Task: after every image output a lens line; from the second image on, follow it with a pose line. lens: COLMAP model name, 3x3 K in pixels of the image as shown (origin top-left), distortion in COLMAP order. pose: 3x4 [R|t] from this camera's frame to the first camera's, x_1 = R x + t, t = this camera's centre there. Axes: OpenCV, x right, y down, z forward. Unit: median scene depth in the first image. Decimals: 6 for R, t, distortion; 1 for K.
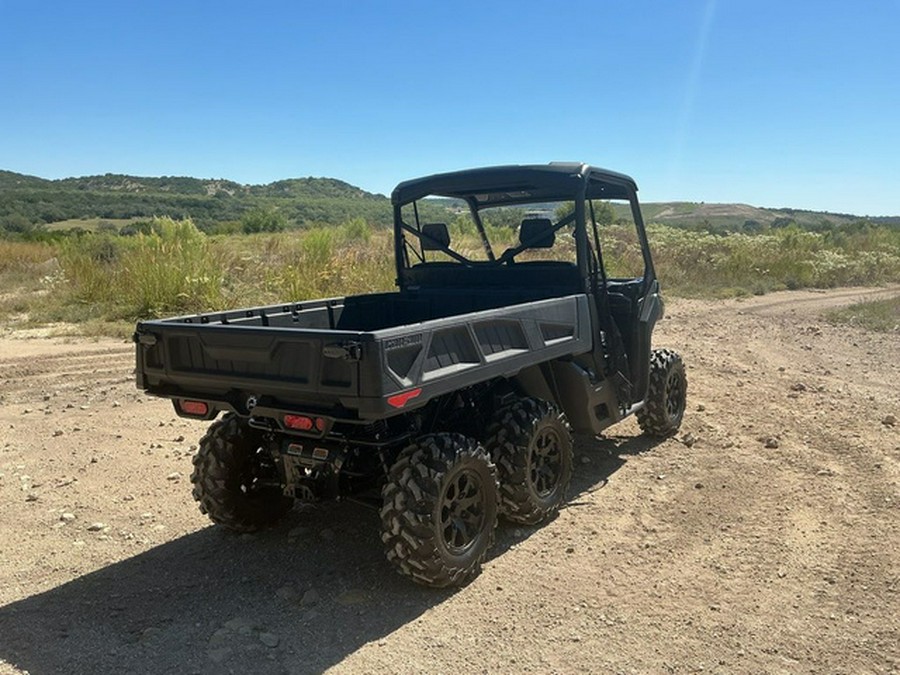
lens RADIAL K [[752.6, 0, 450.0], [0, 752.6, 337.5], [0, 0, 1]] dist [0.070462, -0.146462]
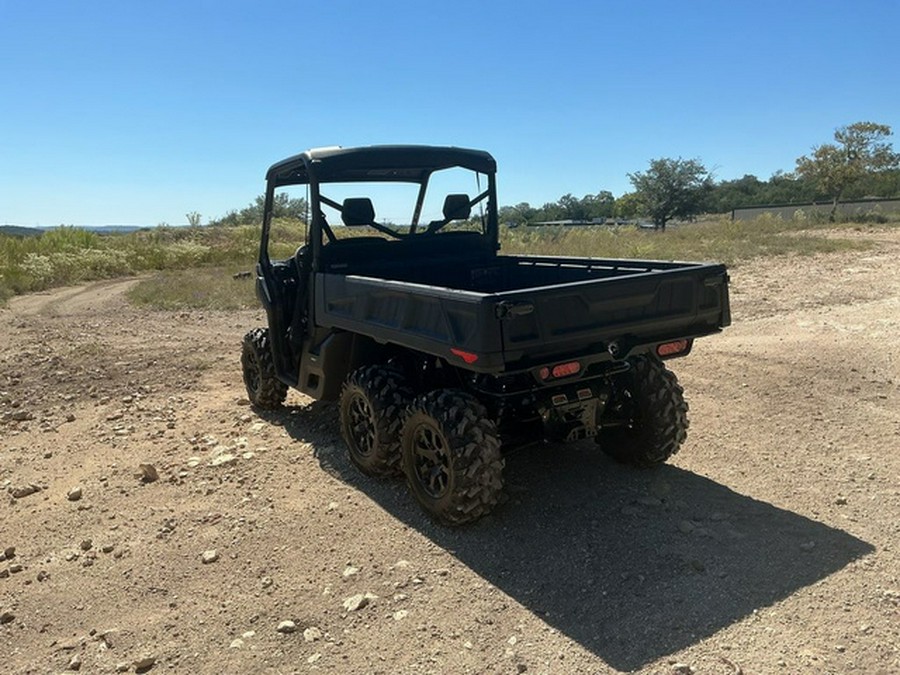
lens RADIAL K [[745.5, 0, 450.0], [0, 745.5, 337.5], [0, 0, 1]] dist [0.072859, -0.127948]
pose [[0.403087, -0.143273, 0.903877, -1.145993], [0.153708, 0.984238, 0.087464, -0.051374], [-0.902161, 0.103677, 0.418756, 0.654835]]
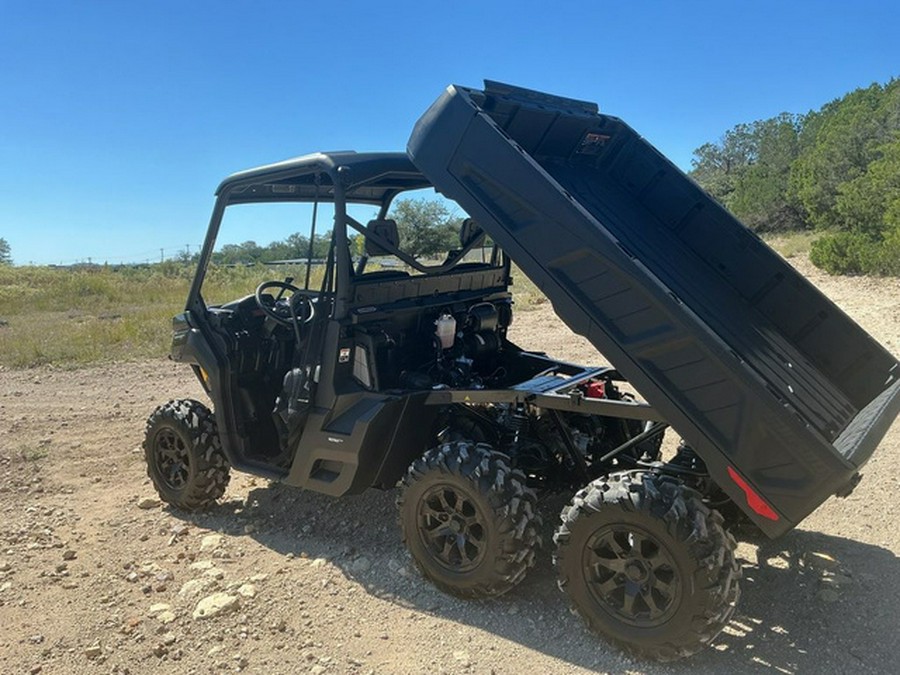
lens RADIAL K [[752.6, 0, 450.0], [0, 752.6, 337.5], [0, 0, 1]] dist [0.070462, -0.146462]
pose [[0.056905, -0.105576, 0.992782, -0.991387], [0.173660, 0.980281, 0.094293, -0.125197], [-0.983160, 0.167040, 0.074118, 1.170950]]
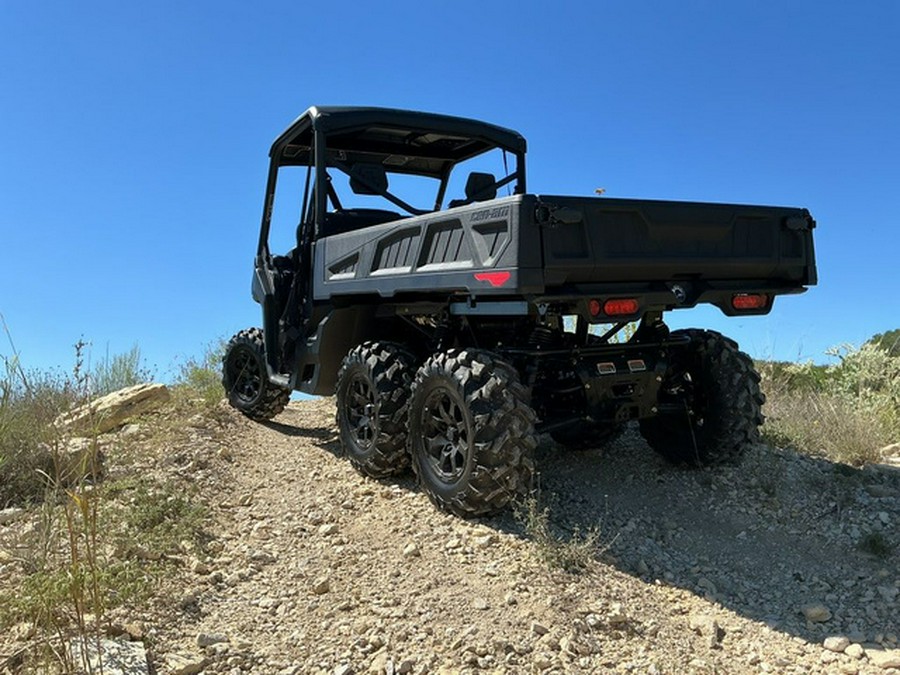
lens RADIAL K [[745.5, 0, 450.0], [0, 745.5, 337.5], [0, 0, 1]] dist [0.072859, -0.127948]
pose [[0.422054, -0.018219, 0.906387, -0.996893], [0.125245, 0.991383, -0.038393, 0.118287], [-0.897877, 0.129724, 0.420699, 0.757823]]
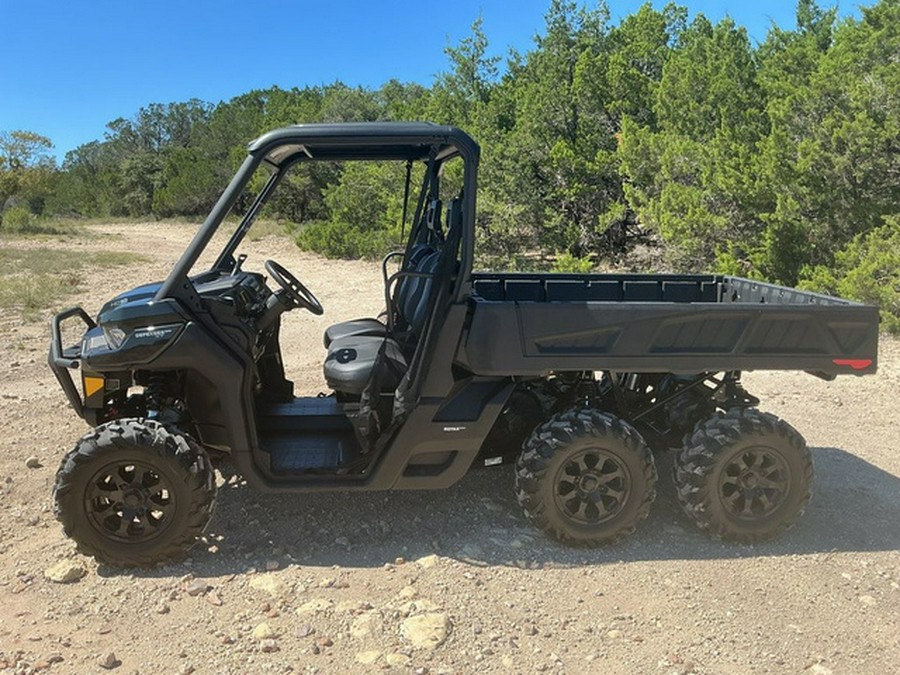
lens RADIAL K [[745.5, 0, 450.0], [0, 745.5, 337.5], [0, 0, 1]] dist [0.072859, -0.127948]
pose [[-0.675927, -0.110791, 0.728593, -0.720386], [0.092614, 0.968028, 0.233119, -0.247441], [-0.731126, 0.225050, -0.644056, 1.938534]]
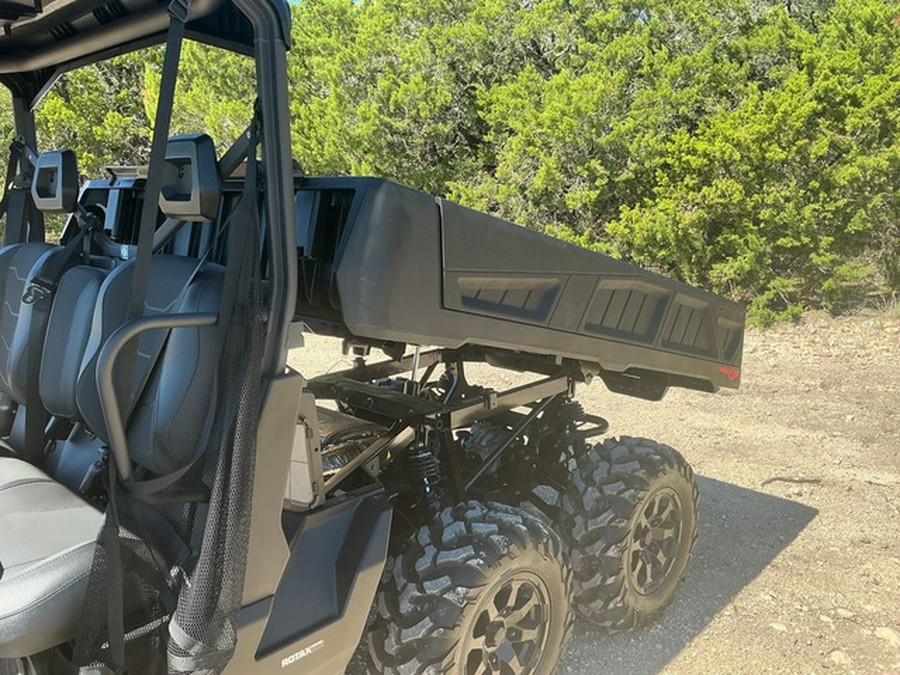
lens RADIAL K [[752.6, 0, 450.0], [0, 752.6, 337.5], [0, 0, 1]] dist [0.070462, -0.146462]
pose [[-0.986196, 0.009927, 0.165284, -0.242793], [0.061801, 0.948137, 0.311797, -0.213355], [-0.153617, 0.317707, -0.935662, 1.701983]]
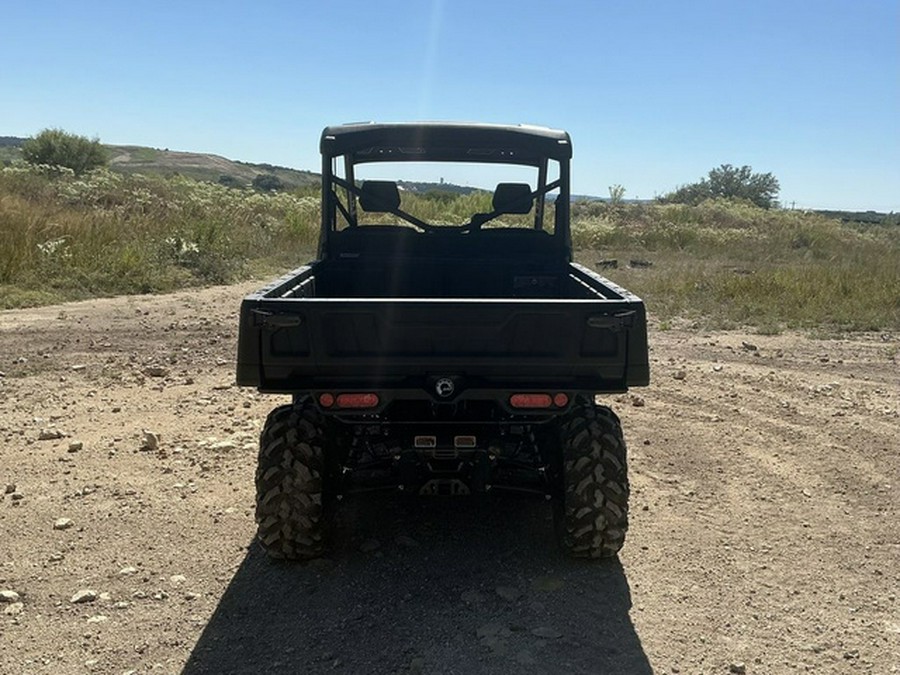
lens RADIAL K [[928.5, 0, 484.9], [0, 928.5, 340.6], [0, 0, 1]] dist [0.123490, -0.288234]
pose [[0.800581, -0.049504, 0.597176, -0.744492], [0.035002, 0.998743, 0.035869, -0.003636], [-0.598201, -0.007814, 0.801308, 0.096279]]
